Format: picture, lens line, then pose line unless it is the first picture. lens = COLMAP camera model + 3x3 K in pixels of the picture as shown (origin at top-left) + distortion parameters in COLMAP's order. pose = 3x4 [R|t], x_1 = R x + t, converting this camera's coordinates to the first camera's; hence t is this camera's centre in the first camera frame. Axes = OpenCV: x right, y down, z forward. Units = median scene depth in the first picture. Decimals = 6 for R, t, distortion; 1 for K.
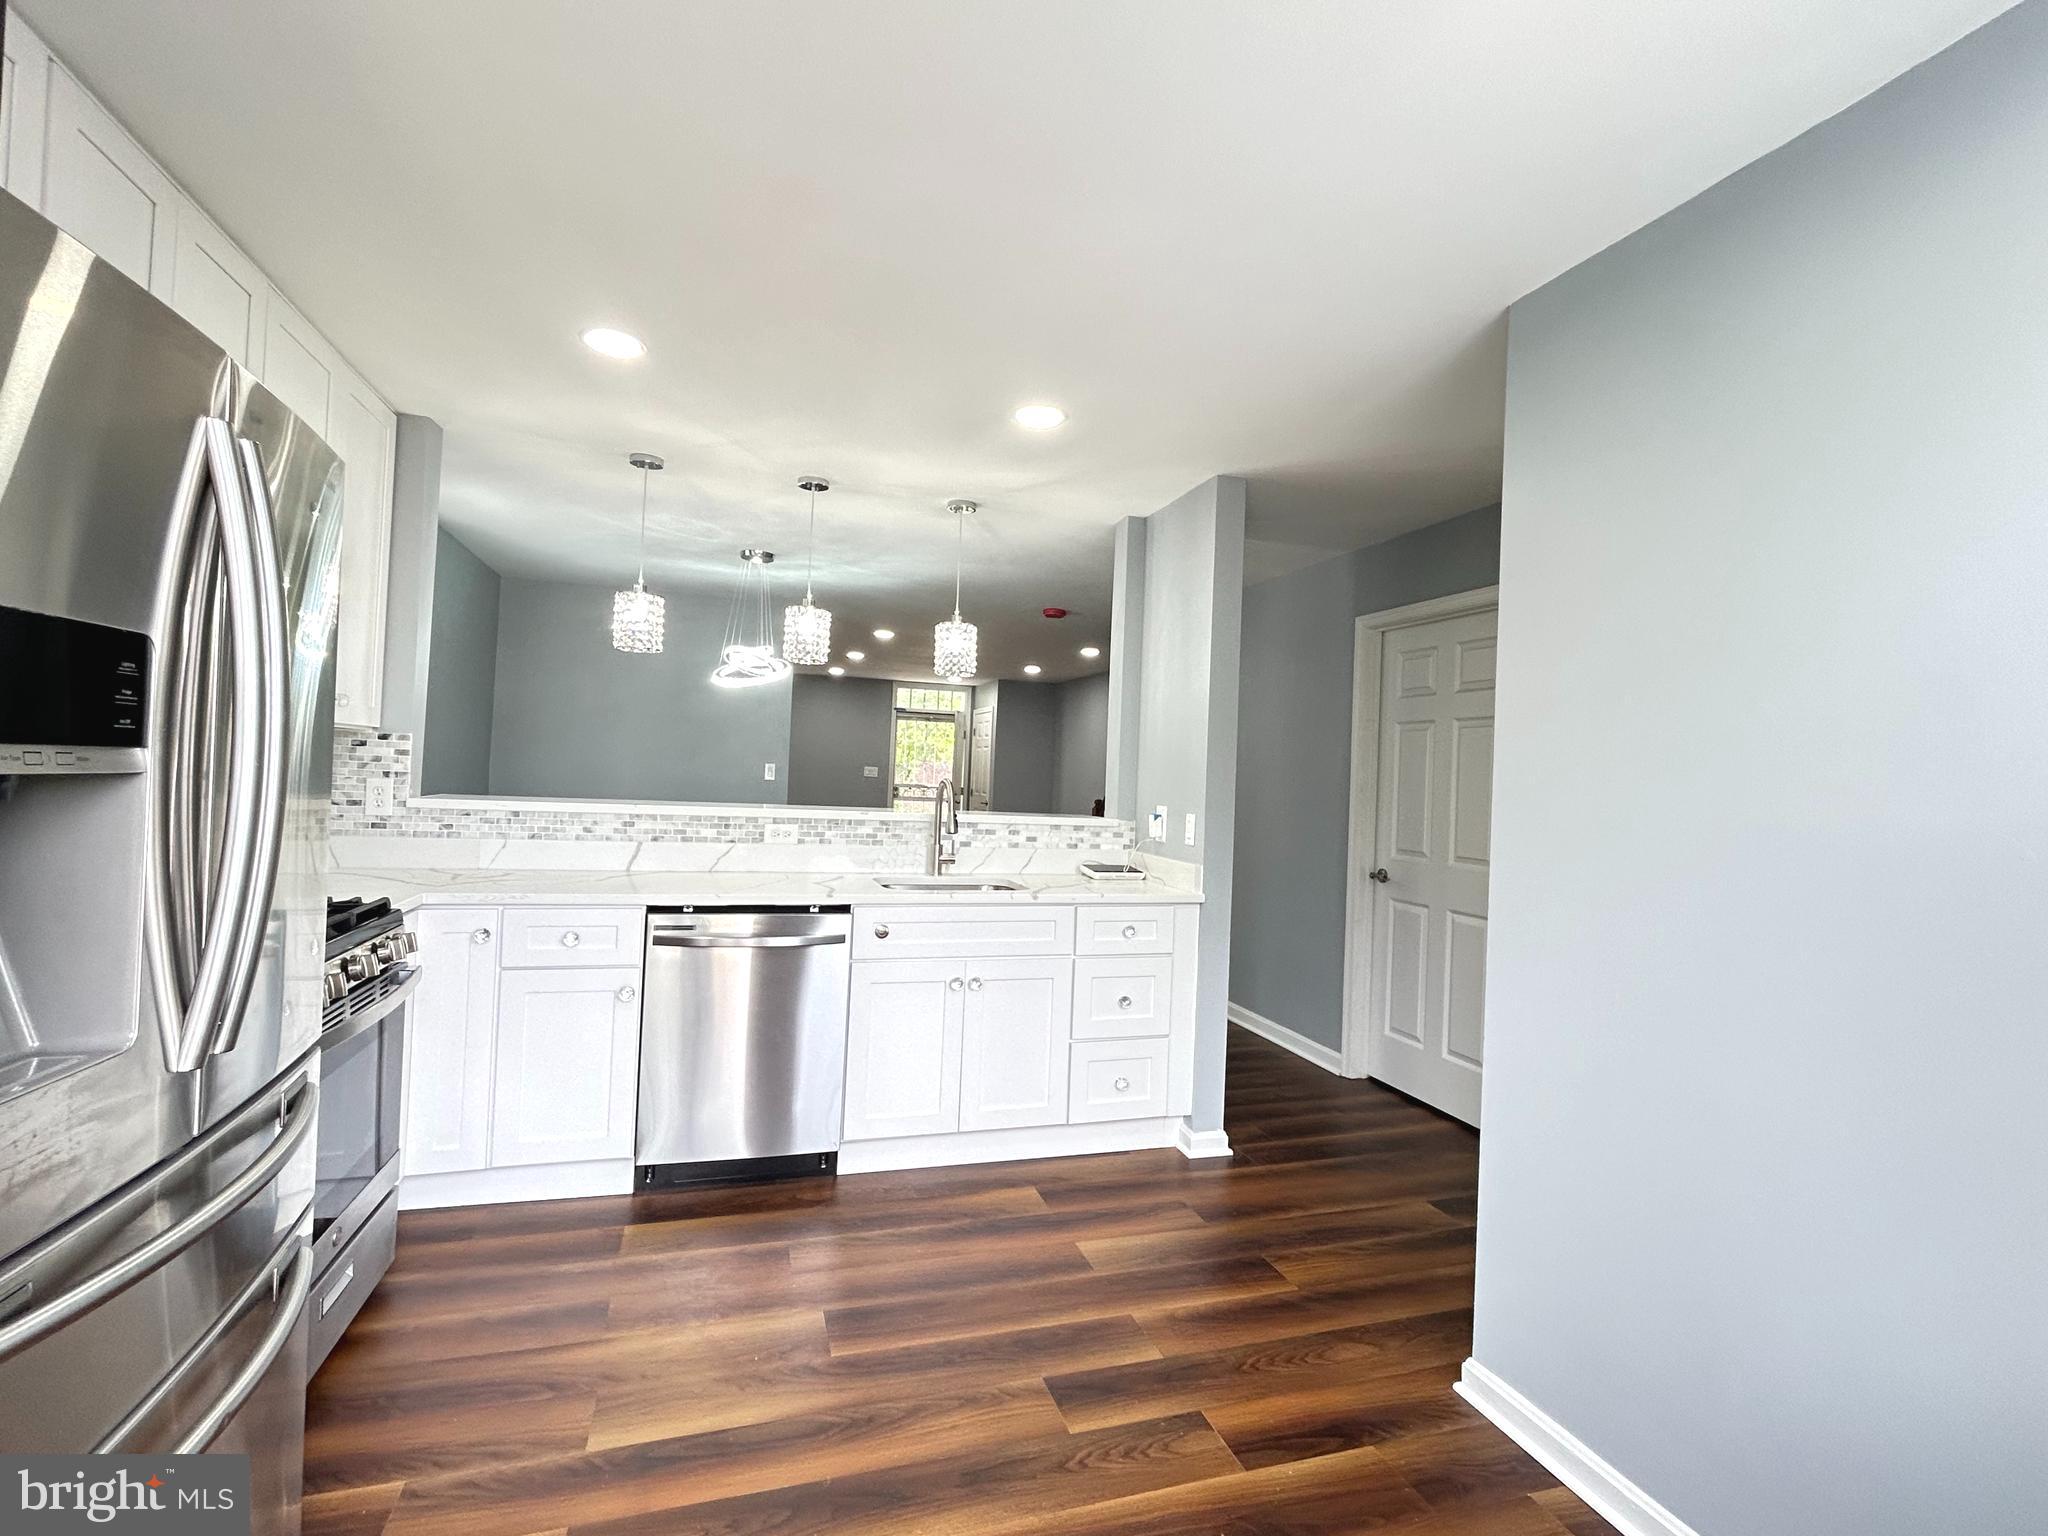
lens RADIAL K [[905.4, 0, 1013.0], [0, 905.4, 767.1], [0, 0, 1]] dist [0.000572, -0.000158]
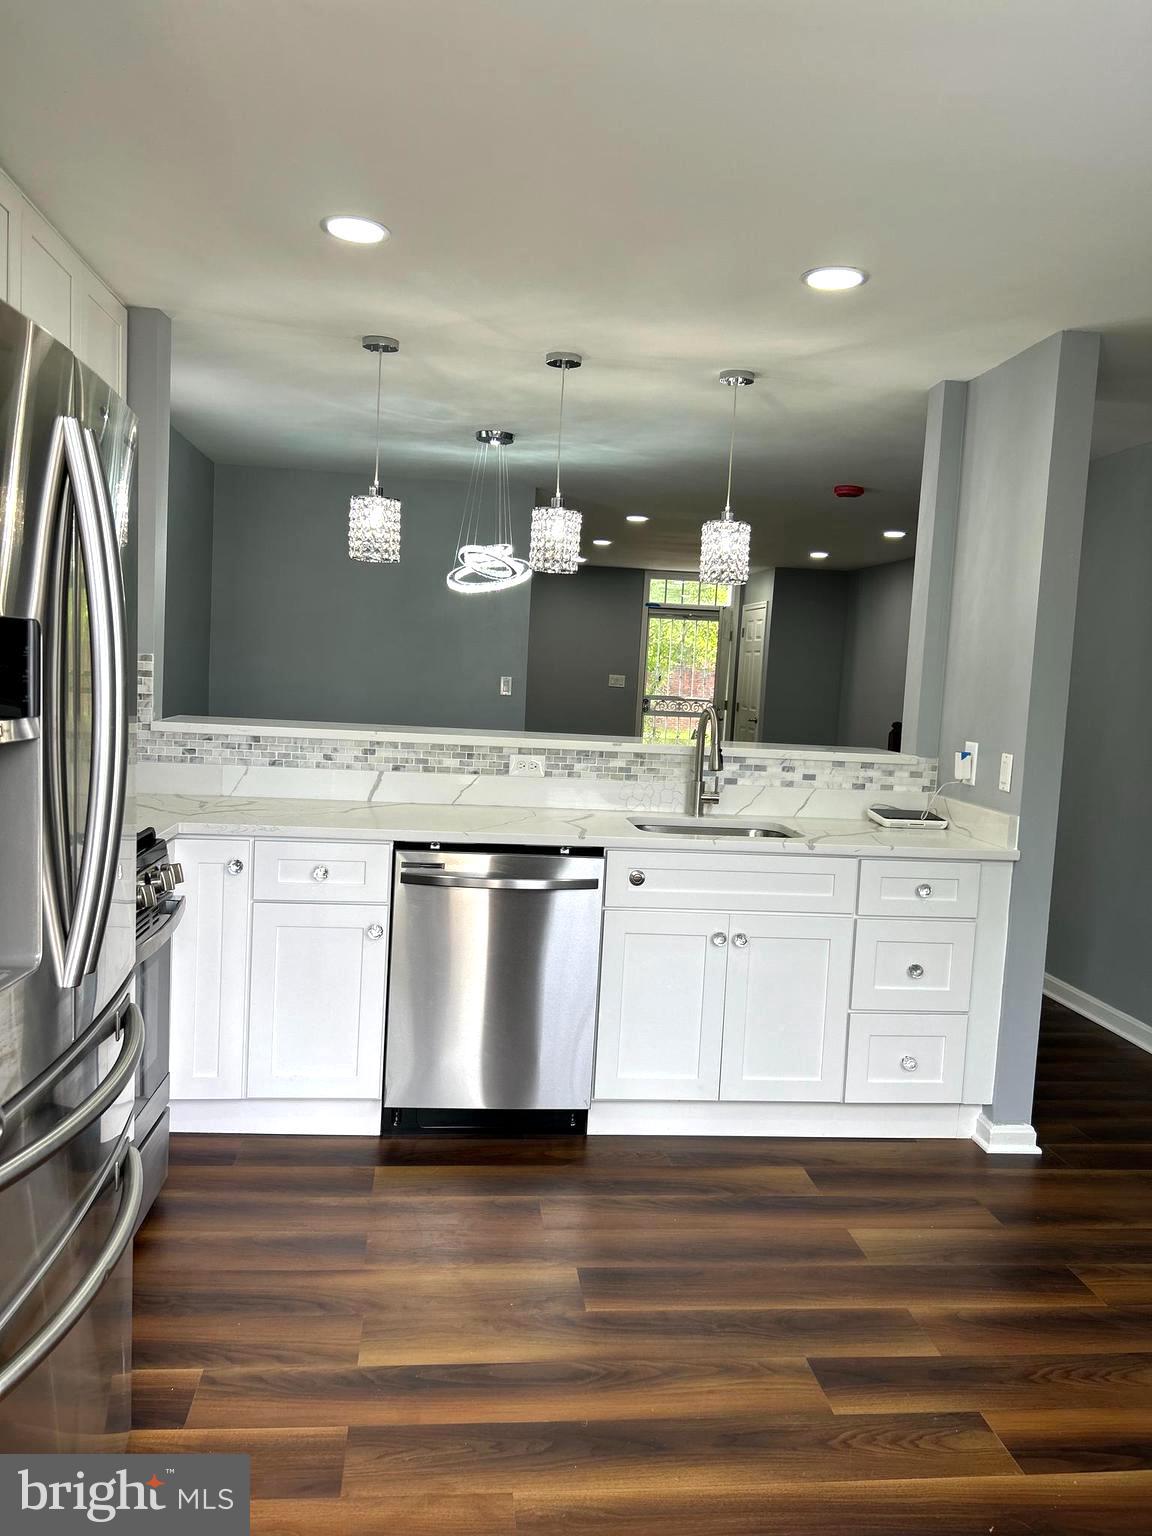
lens RADIAL K [[1135.1, 0, 576.0], [0, 1135.1, 768.0], [0, 0, 1]] dist [0.115072, -0.186104]
pose [[0.982812, 0.025826, -0.182794, 0.000698], [-0.008566, 0.995479, 0.094590, -0.035482], [0.184411, -0.091398, 0.978590, -0.118197]]
